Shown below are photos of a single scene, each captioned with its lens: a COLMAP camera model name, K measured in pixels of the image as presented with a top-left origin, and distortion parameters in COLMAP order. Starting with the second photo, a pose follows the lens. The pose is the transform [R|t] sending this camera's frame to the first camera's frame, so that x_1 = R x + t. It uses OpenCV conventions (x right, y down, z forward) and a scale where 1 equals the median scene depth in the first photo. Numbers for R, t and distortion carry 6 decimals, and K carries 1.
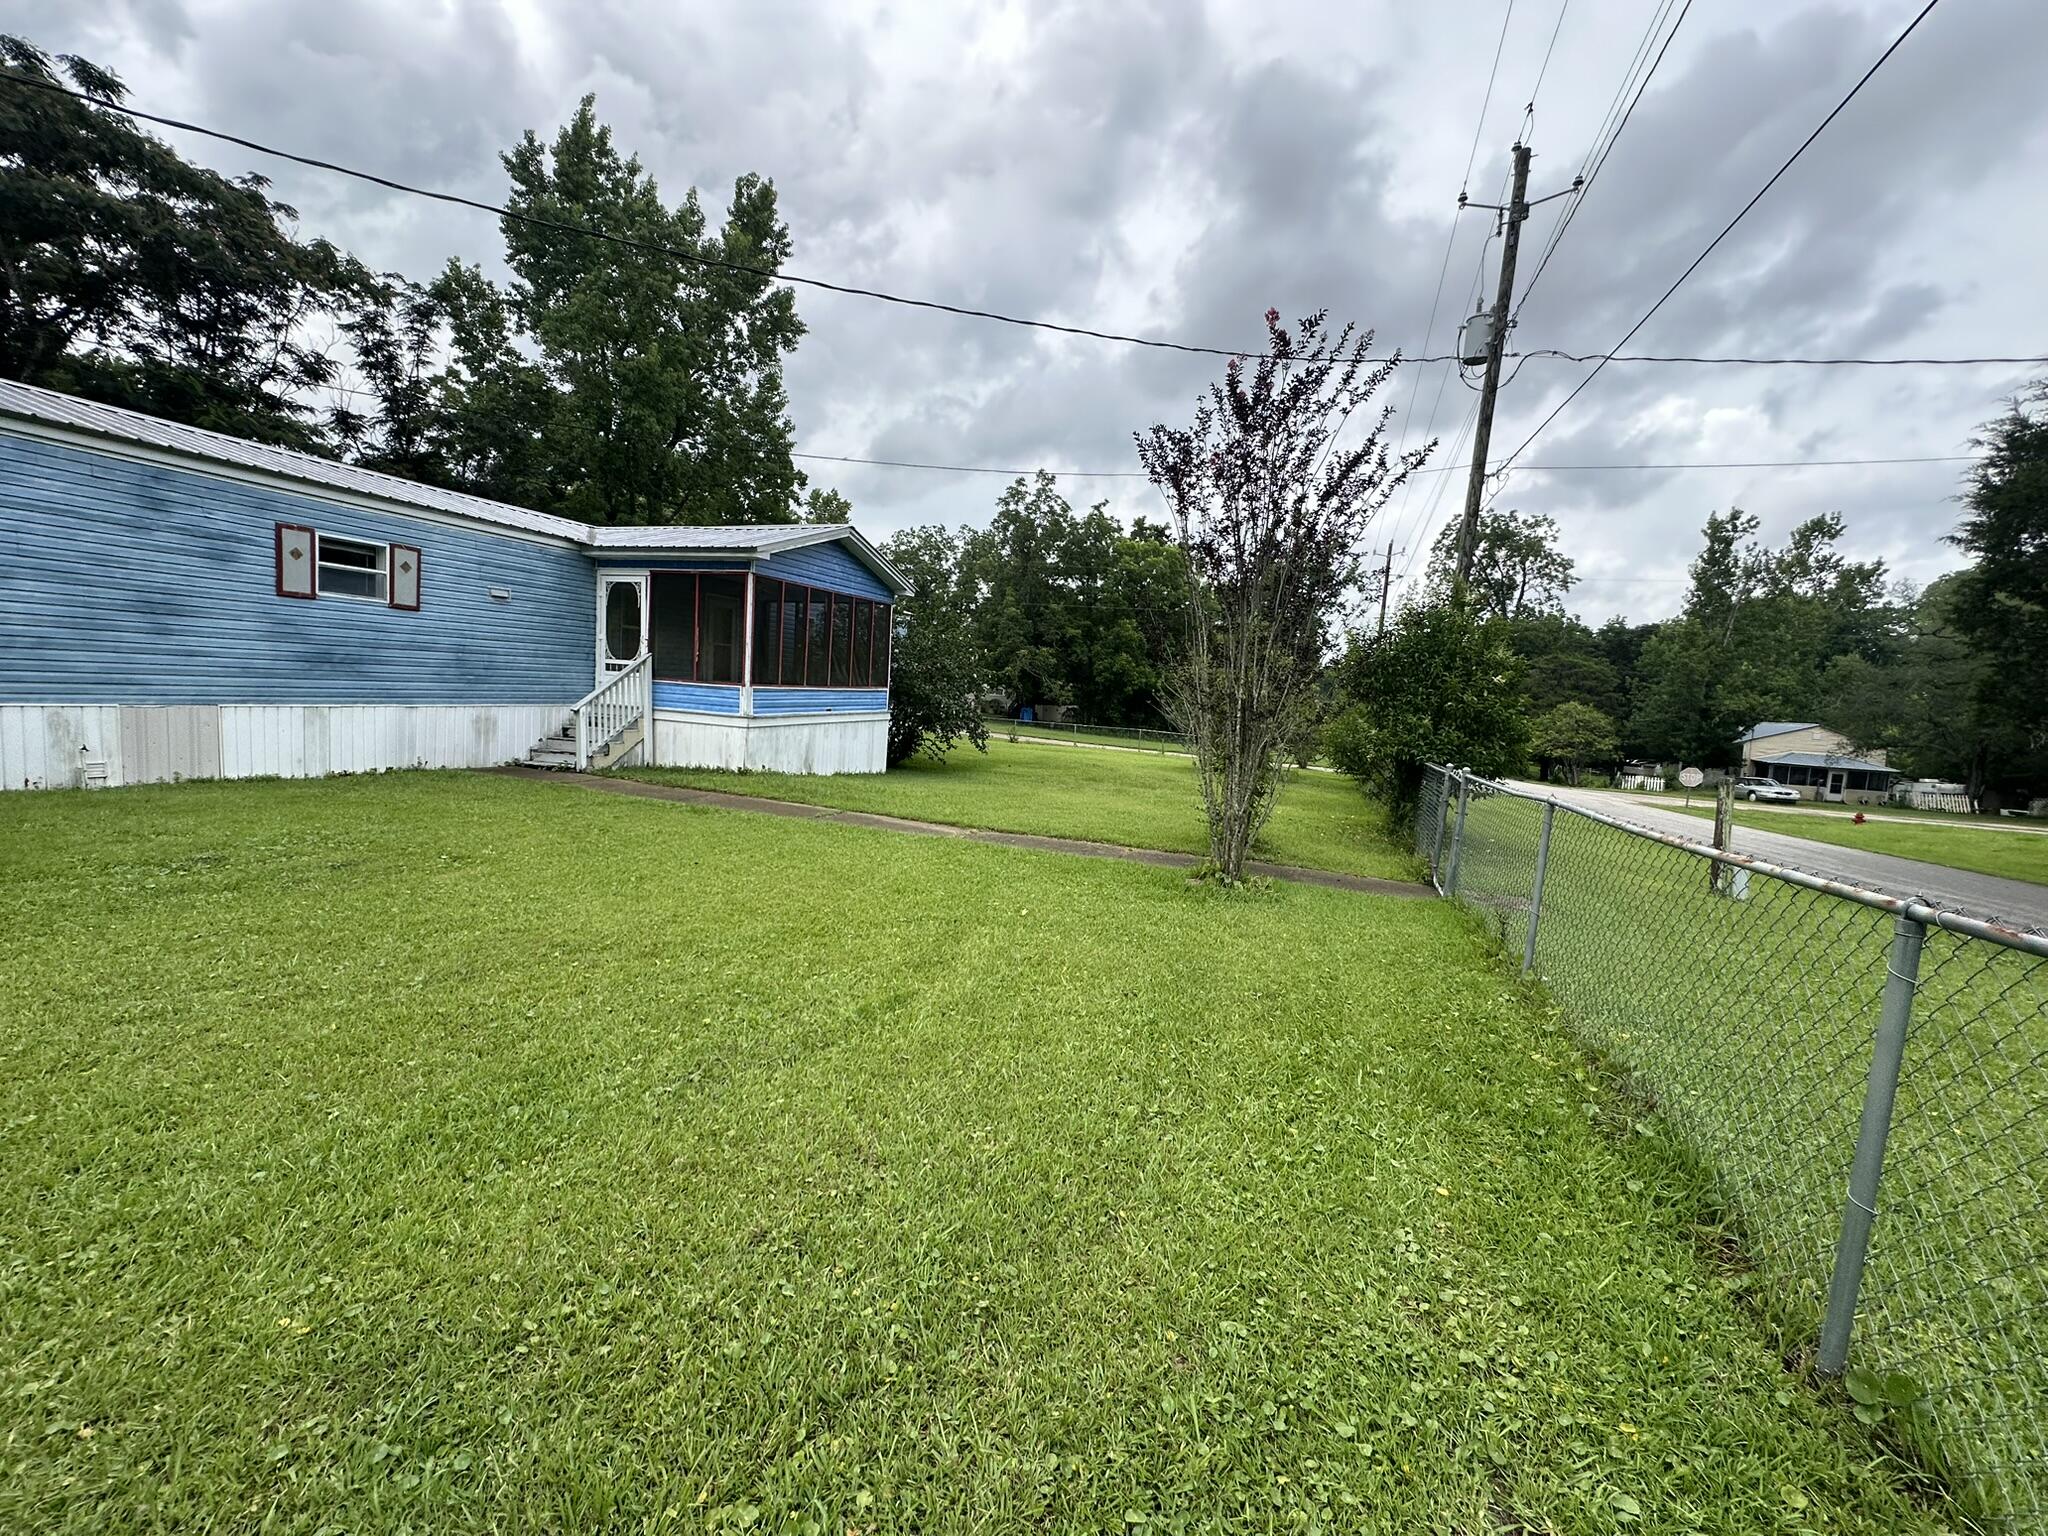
lens RADIAL K [[820.6, 0, 1024.6], [0, 820.6, 760.4], [0, 0, 1]] dist [-0.006913, 0.001079]
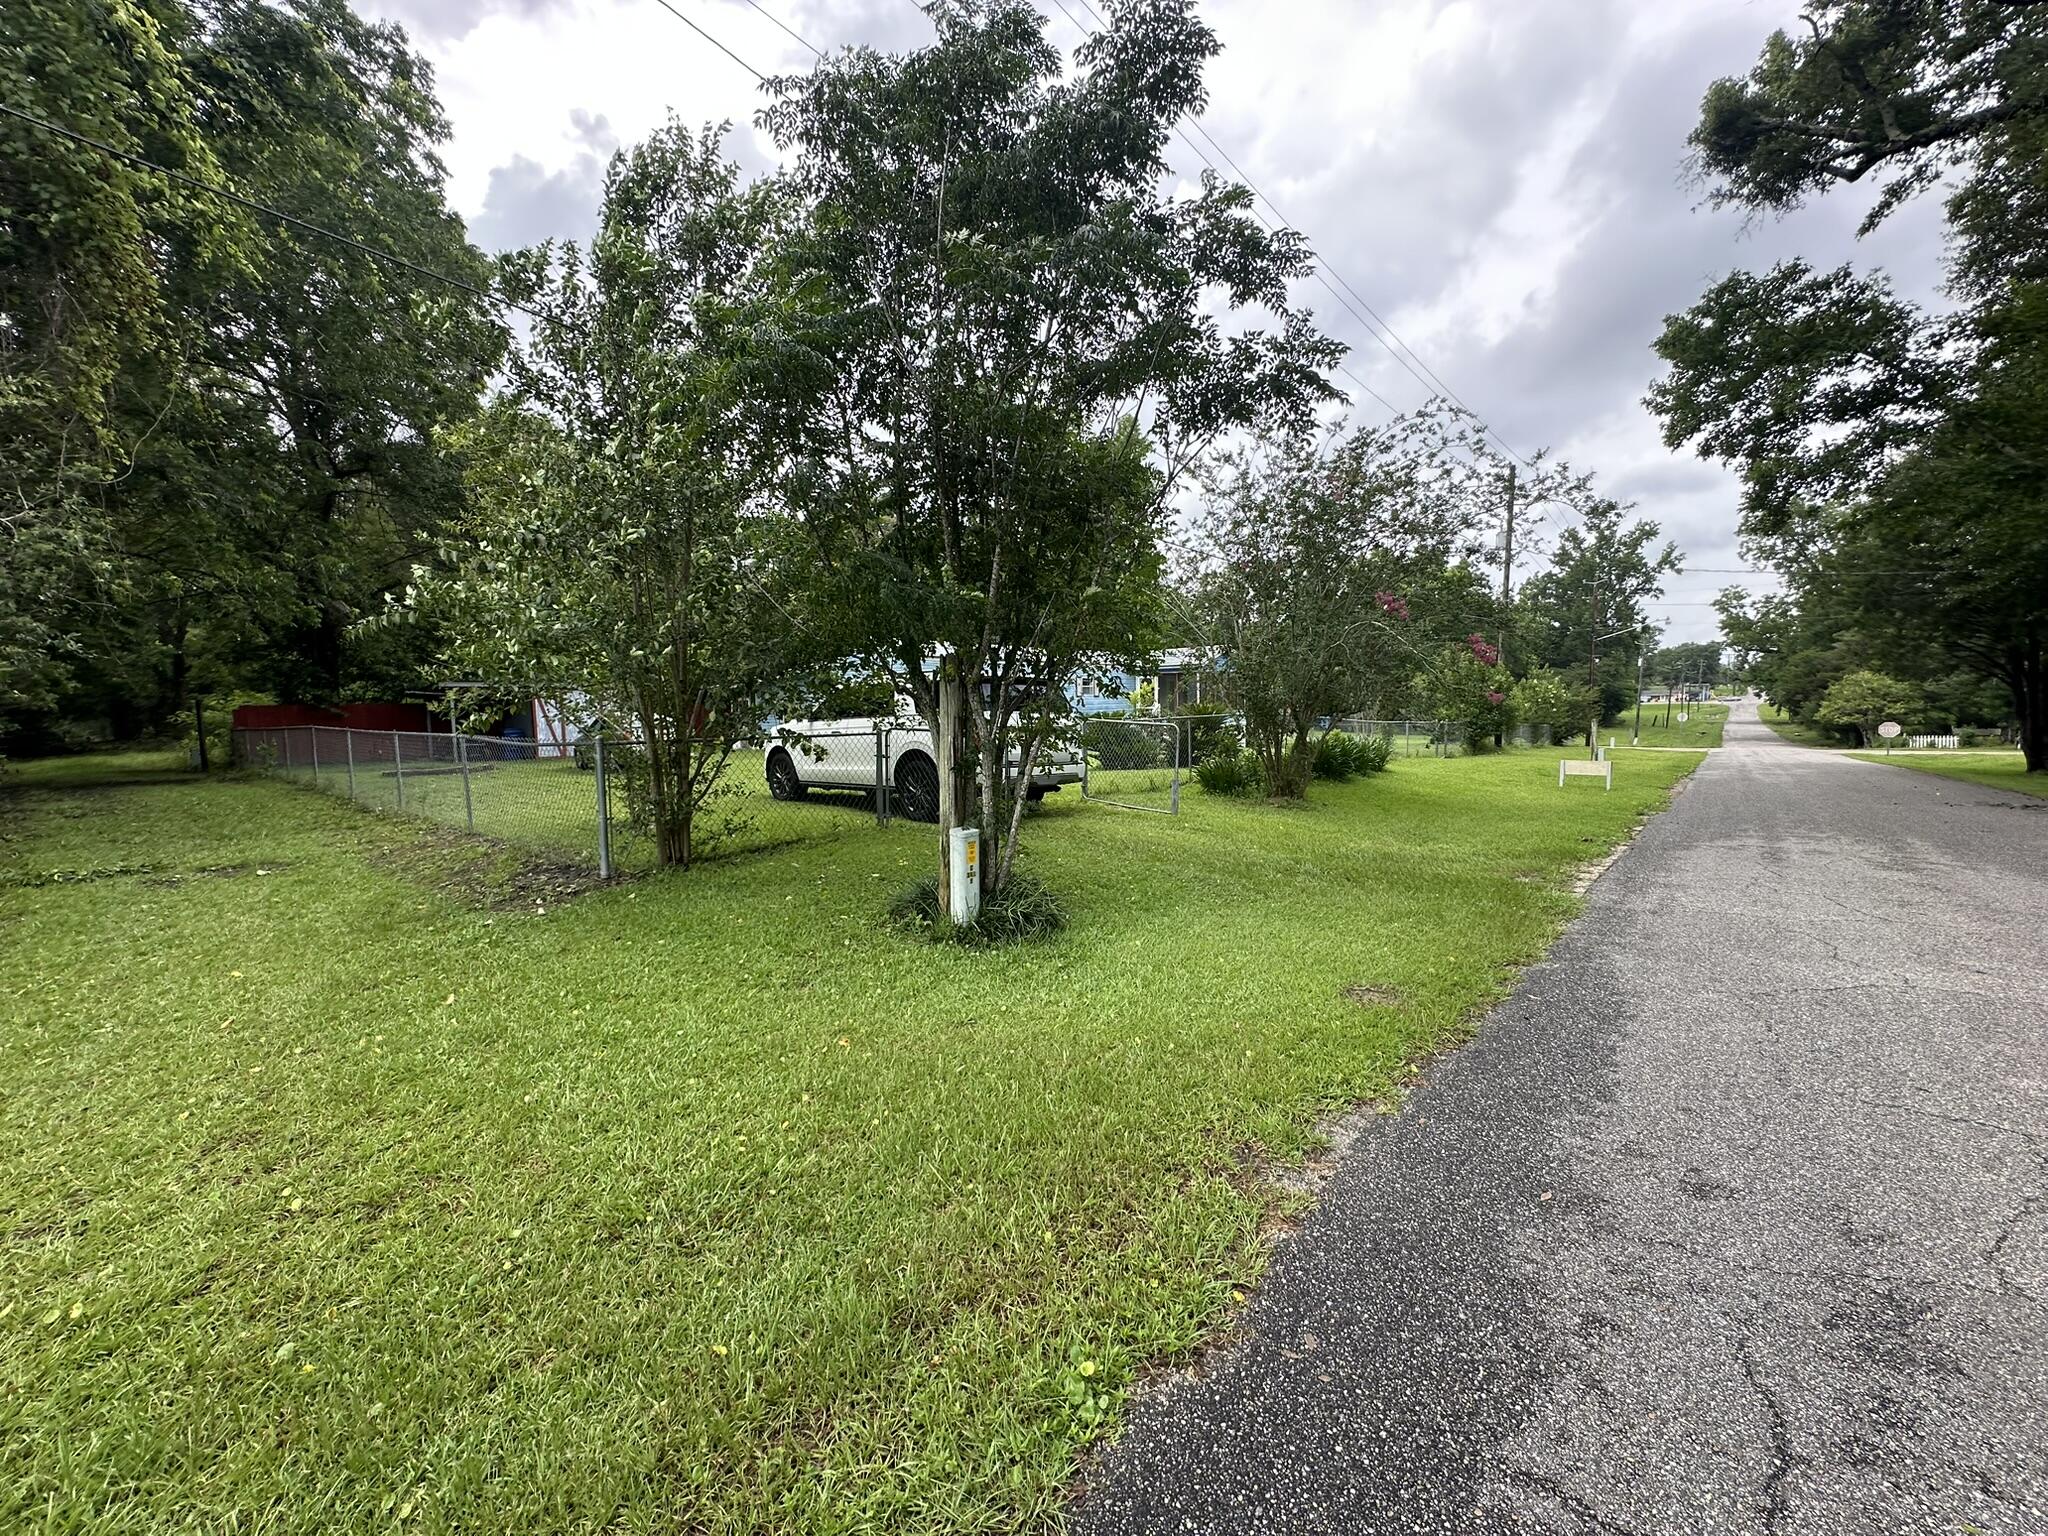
lens RADIAL K [[820.6, 0, 1018.0], [0, 820.6, 774.2], [0, 0, 1]] dist [-0.006913, 0.001079]
pose [[0.931113, -0.052074, -0.360996, 0.080048], [0.047973, 0.998642, -0.020318, 0.139086], [0.361563, 0.001600, 0.932346, -1.747710]]
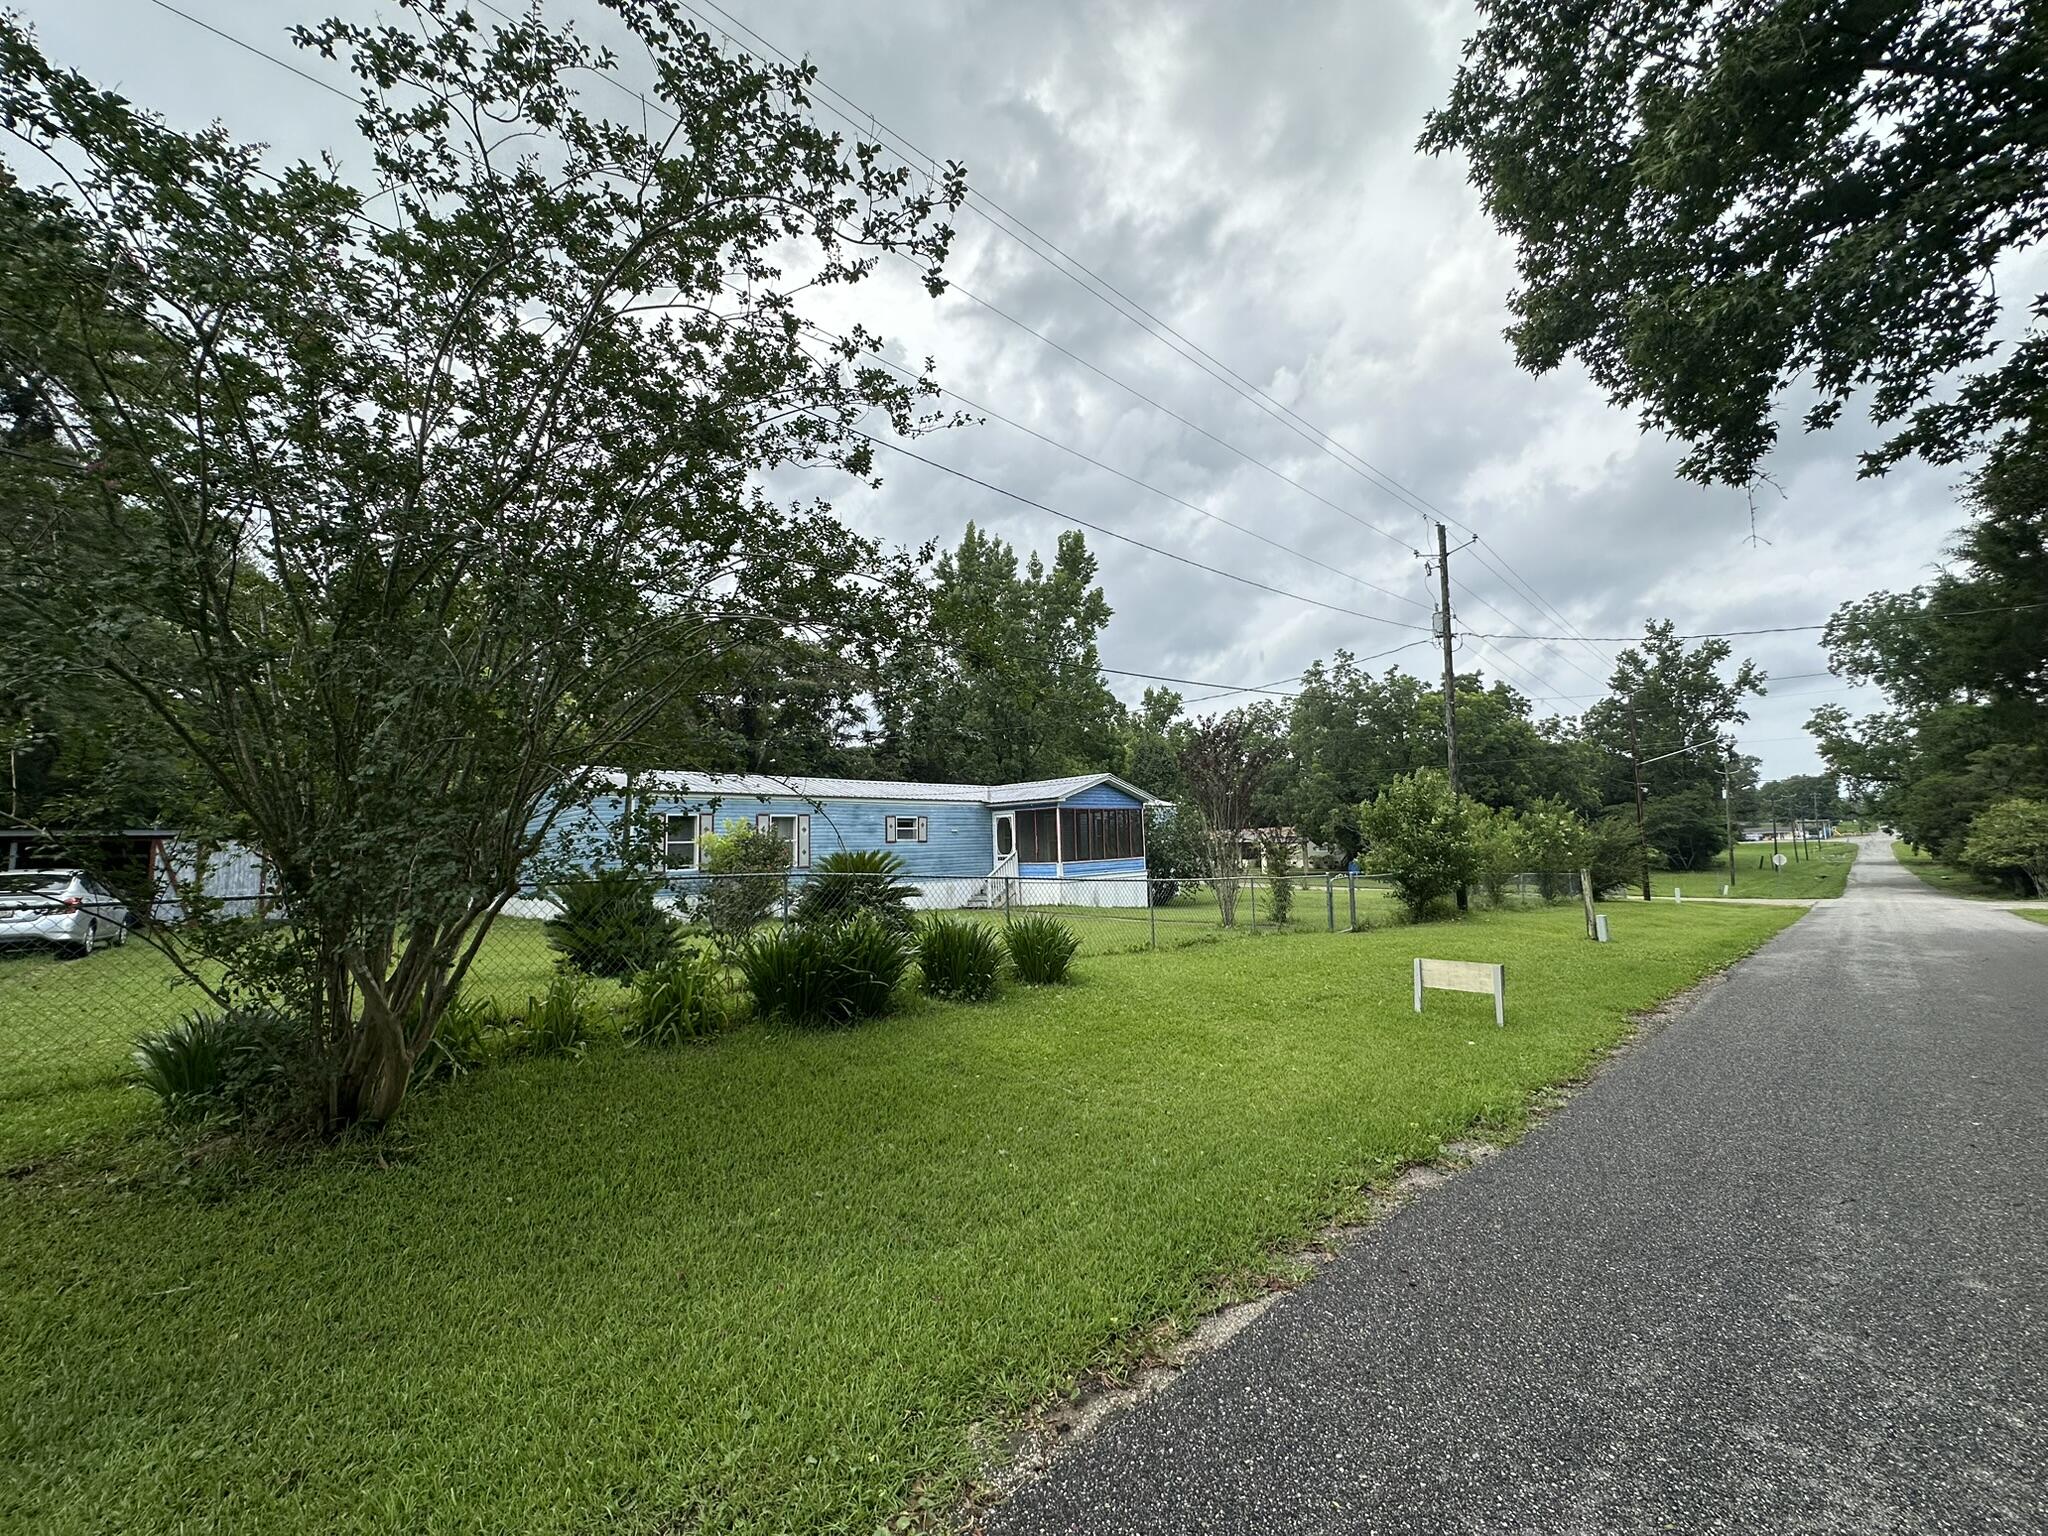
lens RADIAL K [[820.6, 0, 1015.4], [0, 820.6, 778.1], [0, 0, 1]] dist [-0.006913, 0.001079]
pose [[0.895497, -0.127746, -0.426340, 0.467384], [0.046959, 0.979695, -0.194915, 0.098430], [0.442583, 0.154526, 0.883313, -0.900465]]
